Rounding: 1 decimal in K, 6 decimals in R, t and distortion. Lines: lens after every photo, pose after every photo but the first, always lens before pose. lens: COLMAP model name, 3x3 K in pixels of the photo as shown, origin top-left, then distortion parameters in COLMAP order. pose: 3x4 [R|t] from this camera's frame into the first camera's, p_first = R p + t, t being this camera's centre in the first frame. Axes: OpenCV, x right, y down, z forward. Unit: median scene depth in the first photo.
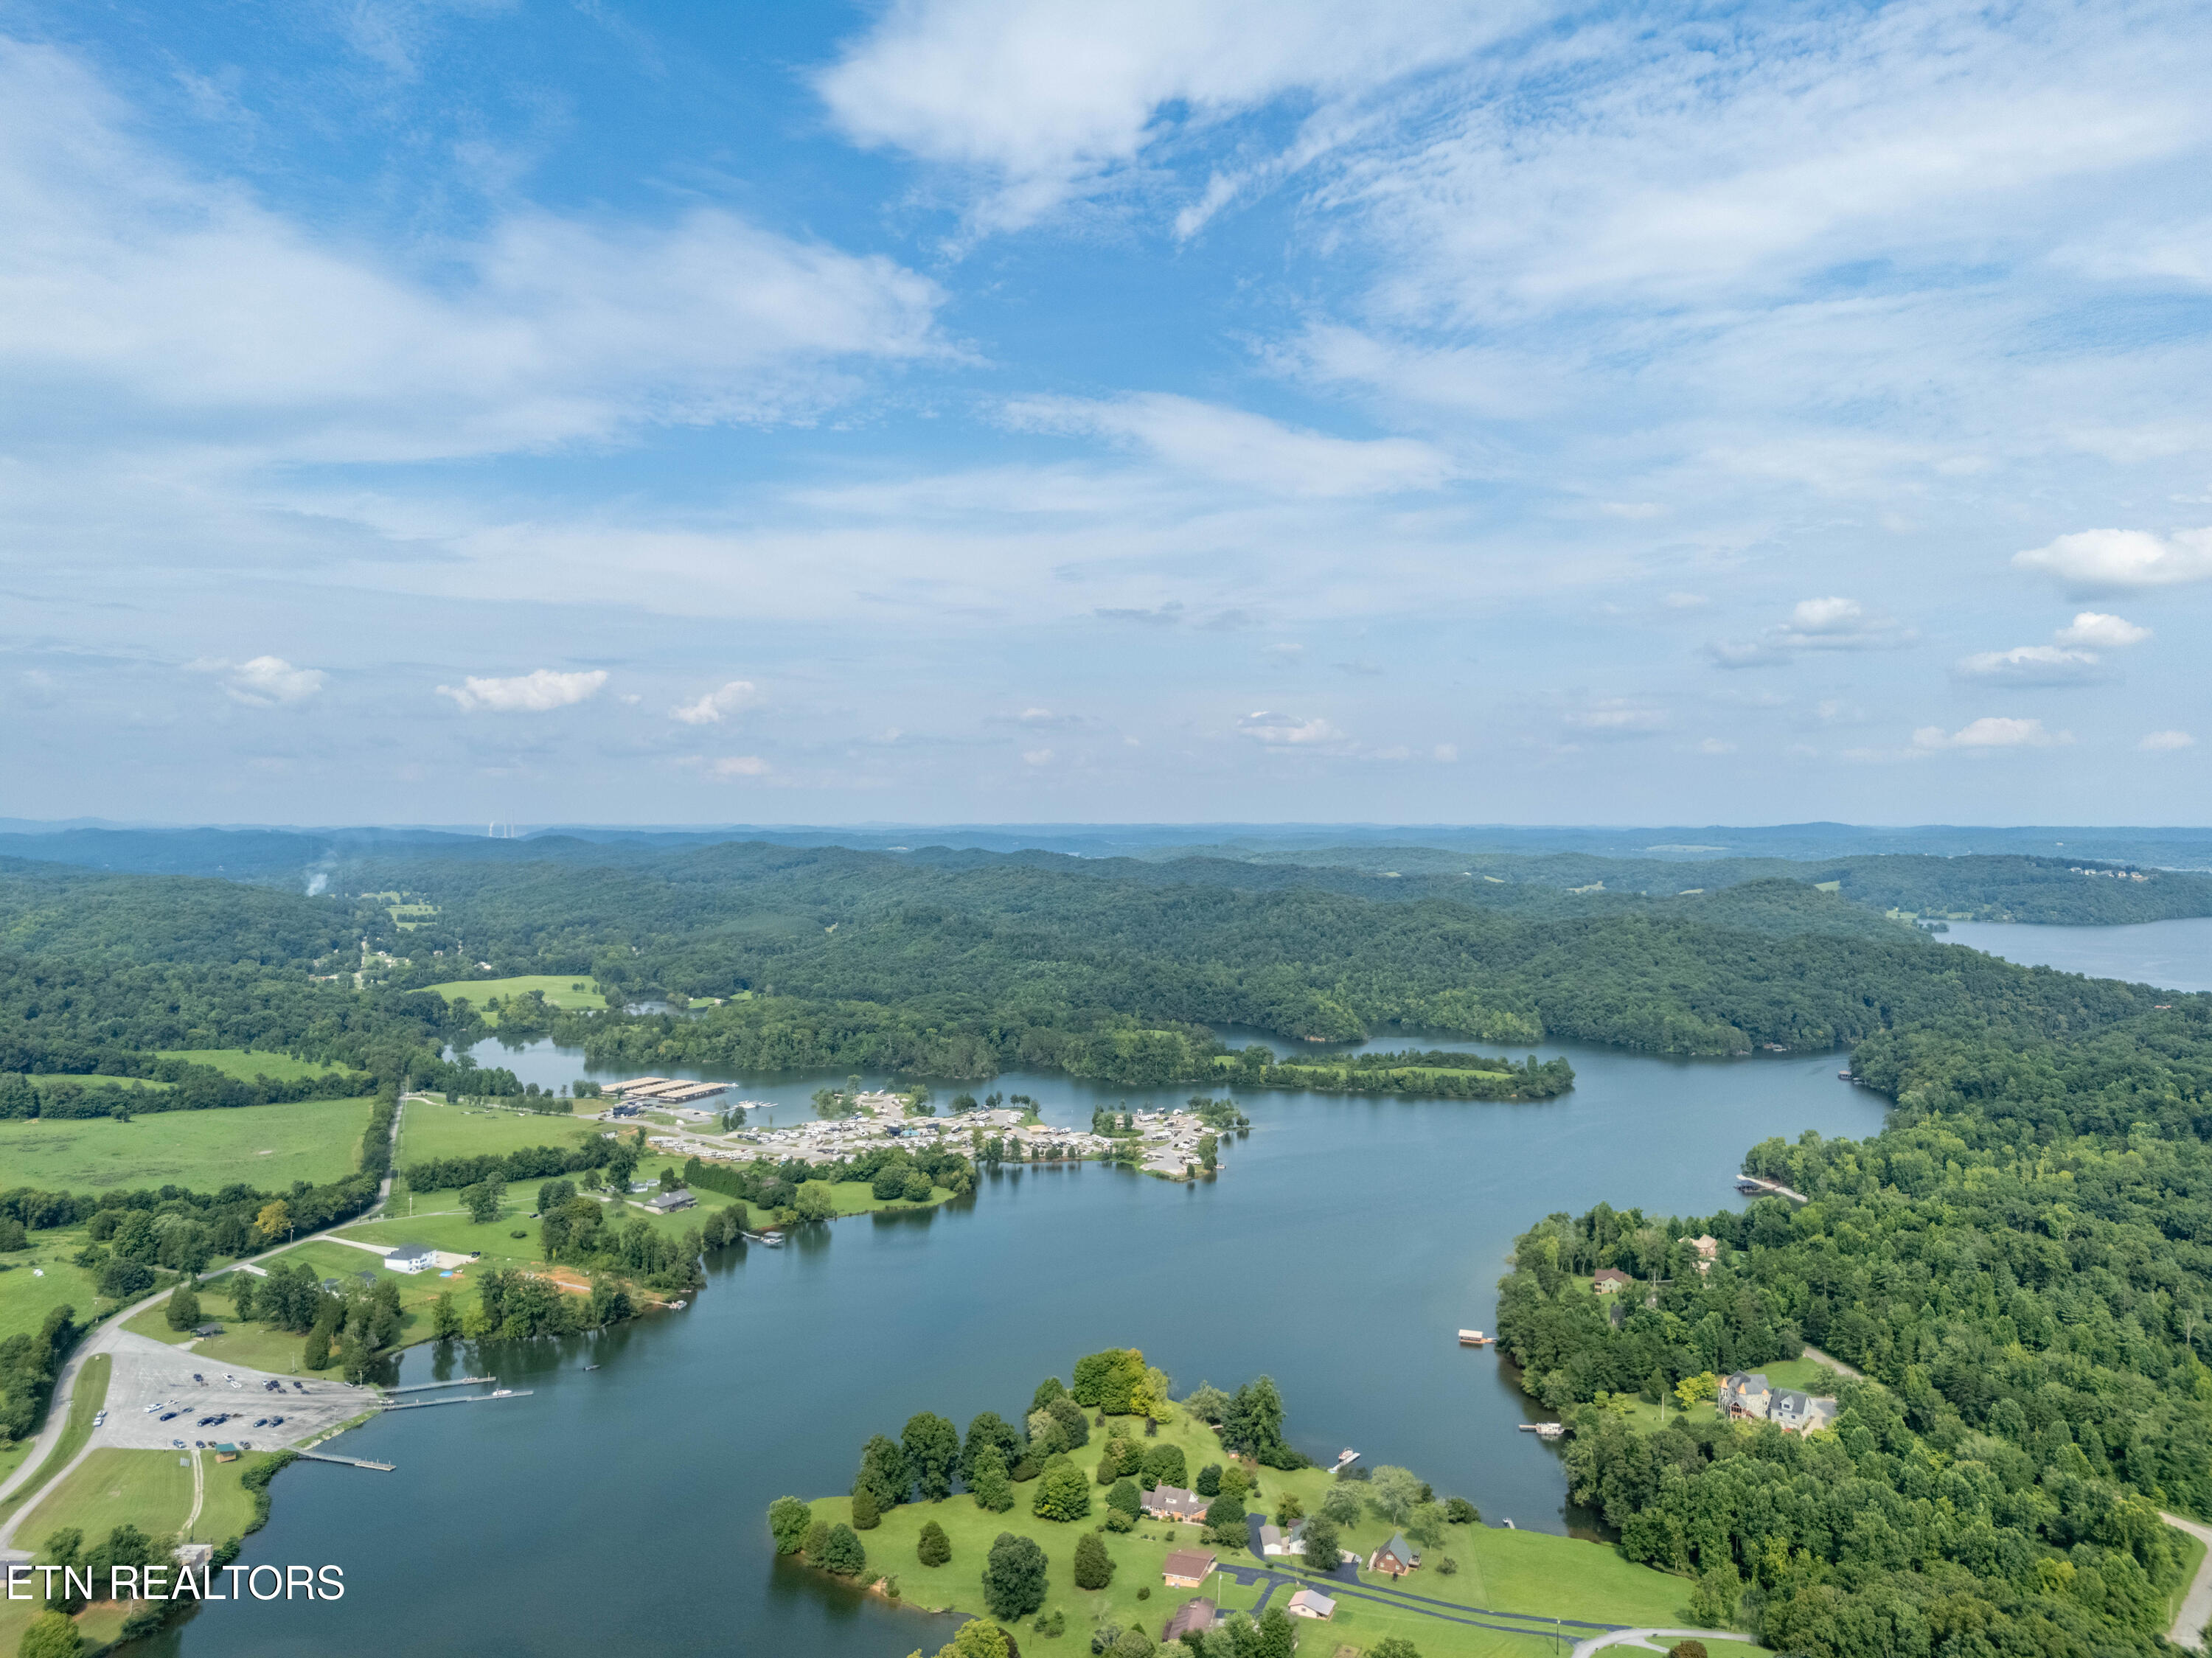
lens RADIAL K [[1707.5, 0, 1063.0], [0, 1707.5, 829.8], [0, 0, 1]] dist [0.003311, 0.008459]
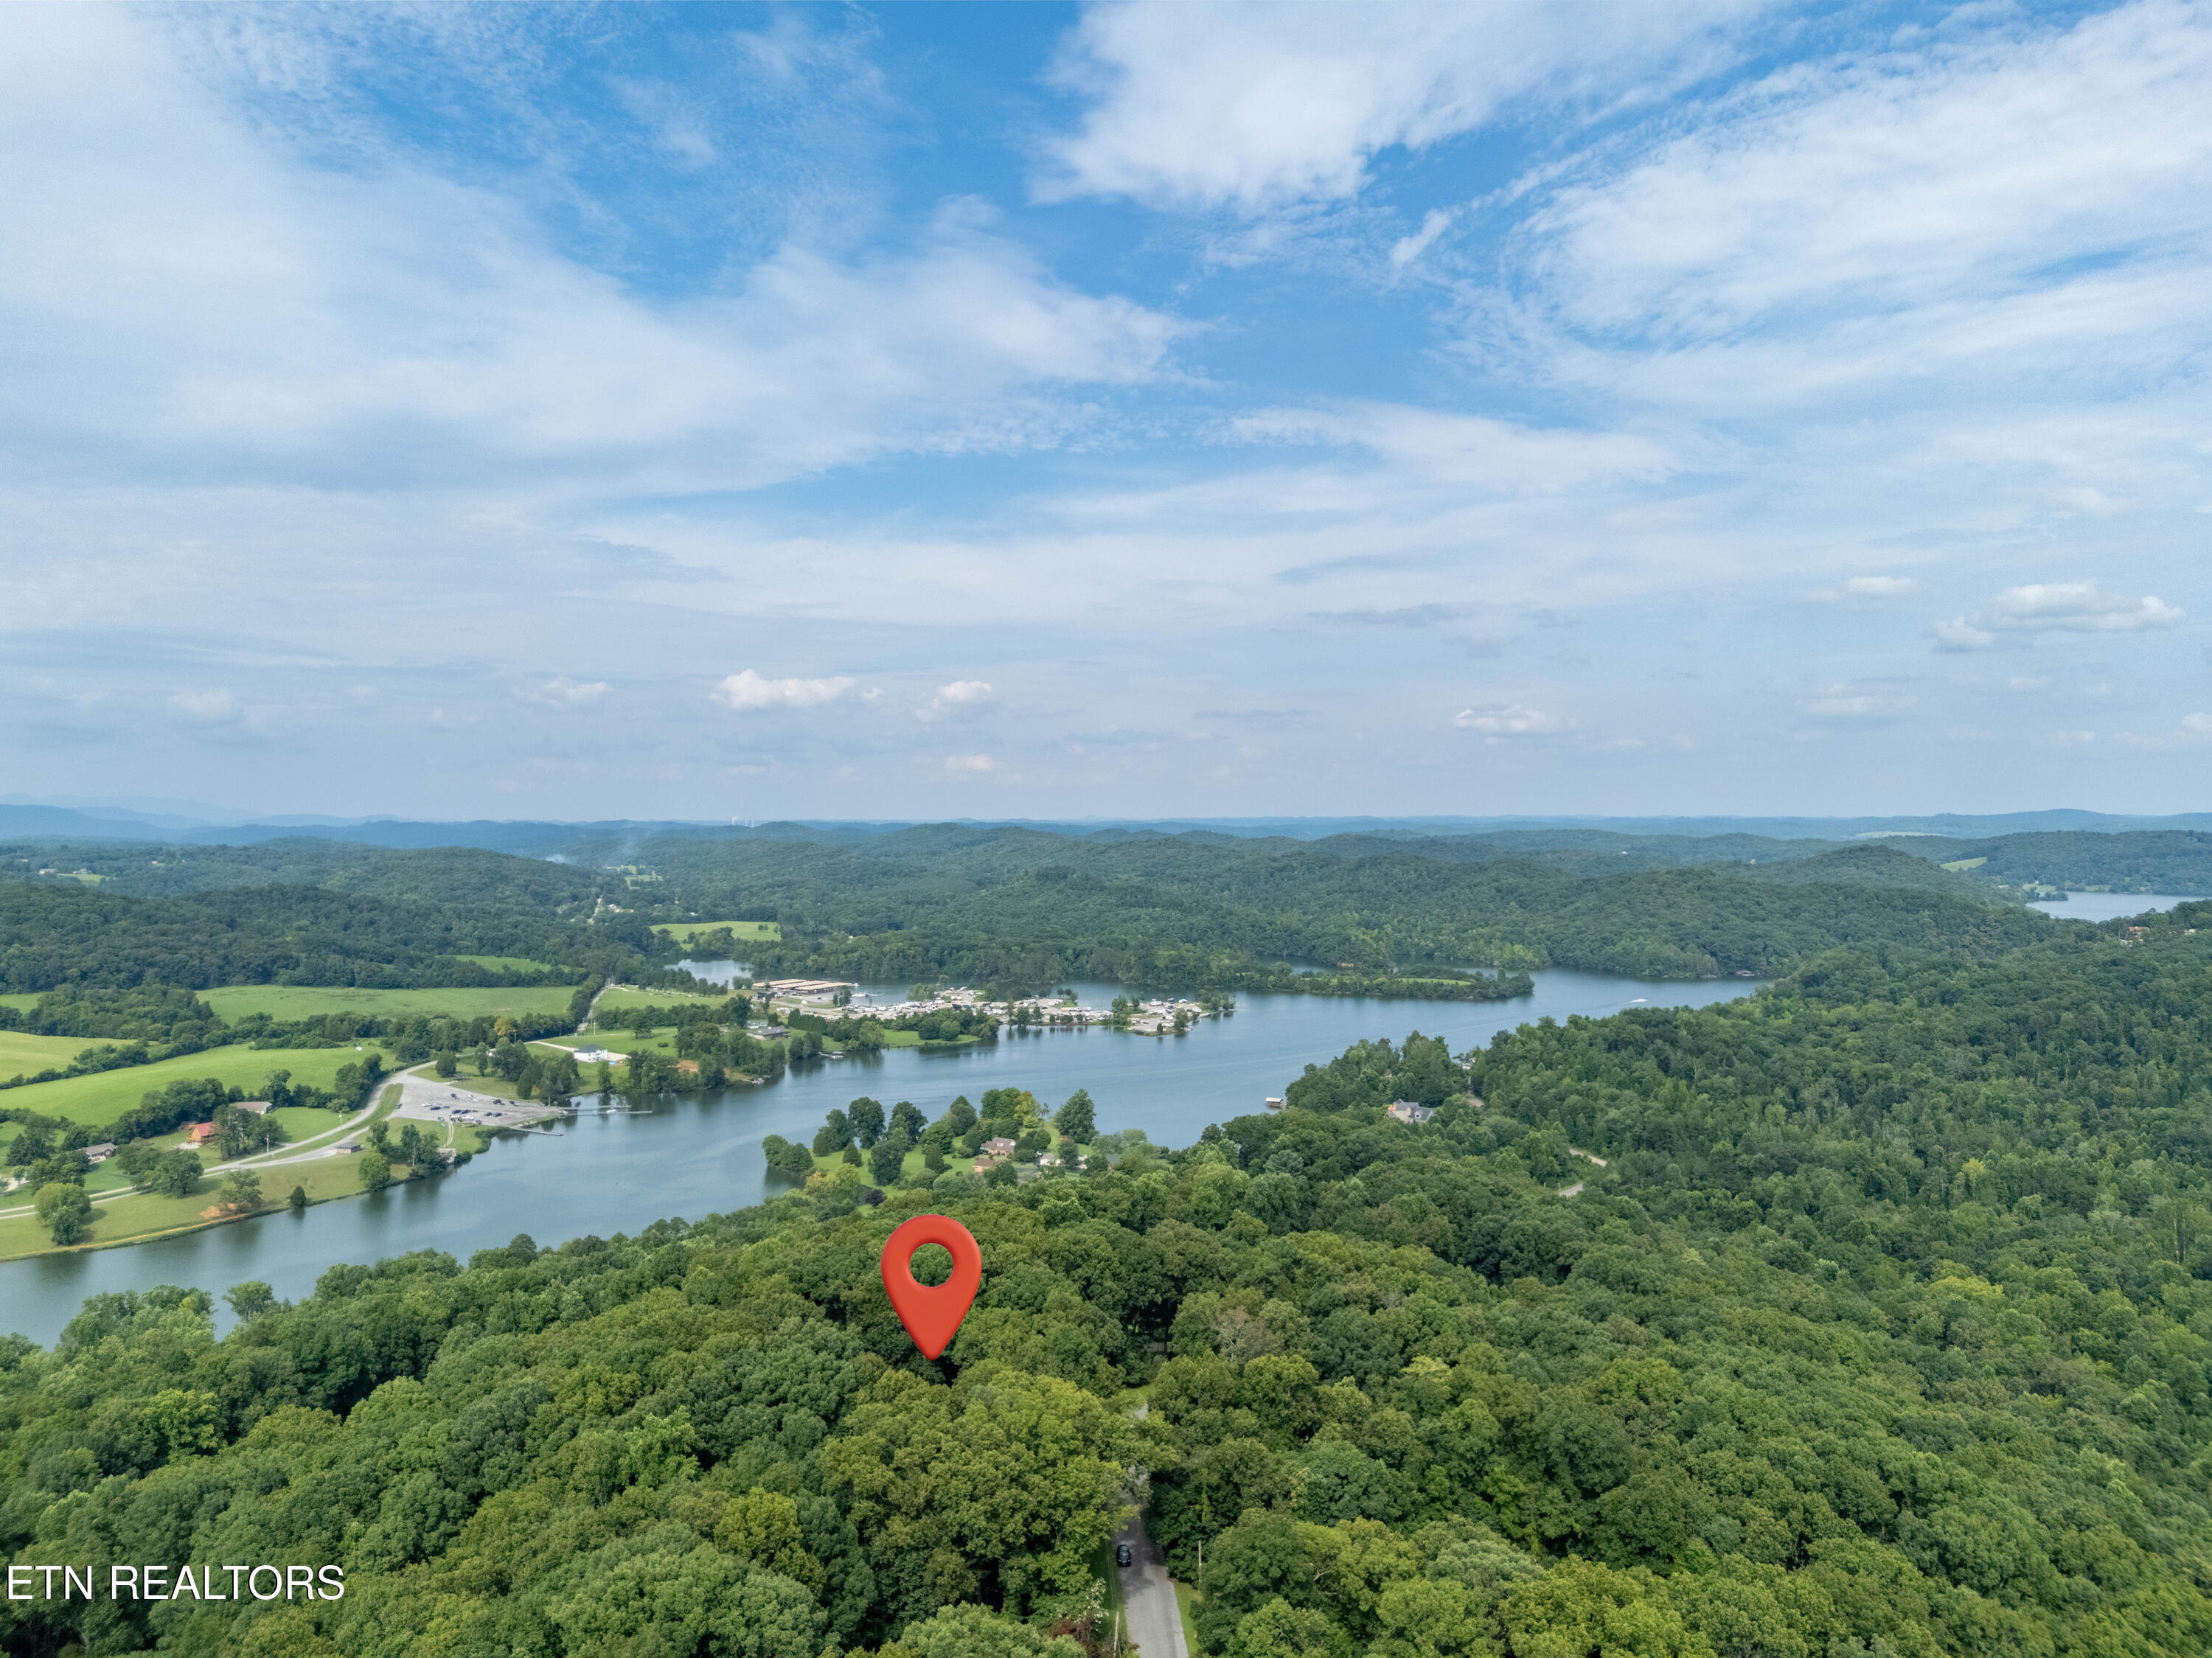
lens RADIAL K [[1783.6, 0, 1204.5], [0, 1783.6, 670.9], [0, 0, 1]] dist [0.089115, -0.076412]
pose [[0.995803, -0.021954, -0.088852, 0.147556], [0.013343, 0.995256, -0.096367, 0.031827], [0.090546, 0.094777, 0.991372, -0.273888]]
